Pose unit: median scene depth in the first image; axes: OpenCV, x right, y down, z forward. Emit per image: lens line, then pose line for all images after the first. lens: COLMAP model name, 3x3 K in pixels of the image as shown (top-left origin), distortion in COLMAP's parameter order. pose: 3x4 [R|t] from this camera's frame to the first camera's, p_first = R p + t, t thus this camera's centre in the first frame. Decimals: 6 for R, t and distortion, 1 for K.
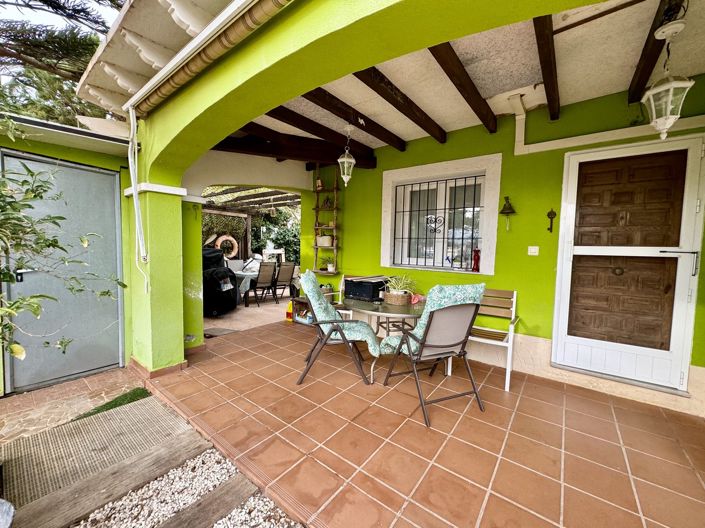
lens RADIAL K [[281.1, 0, 352.5], [0, 281.1, 264.0], [0, 0, 1]] dist [-0.001049, 0.000512]
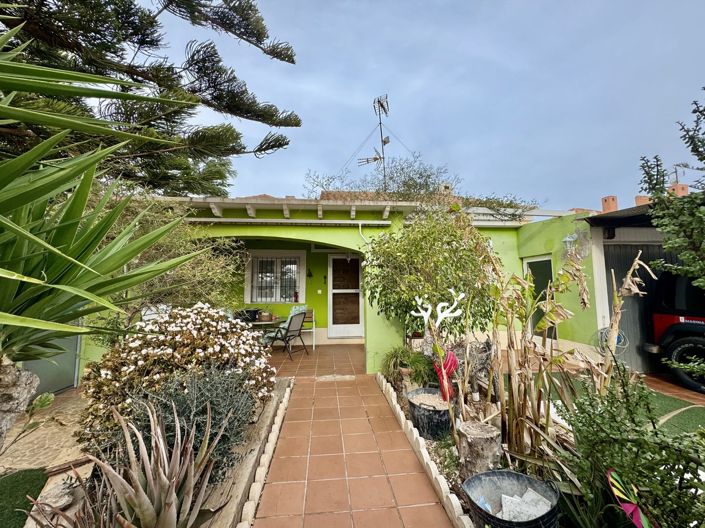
lens RADIAL K [[281.1, 0, 352.5], [0, 281.1, 264.0], [0, 0, 1]] dist [-0.001049, 0.000512]
pose [[0.741215, 0.036174, 0.670293, -0.910308], [0.063571, 0.990276, -0.123741, 0.039277], [-0.668251, 0.134330, 0.731708, -1.160245]]
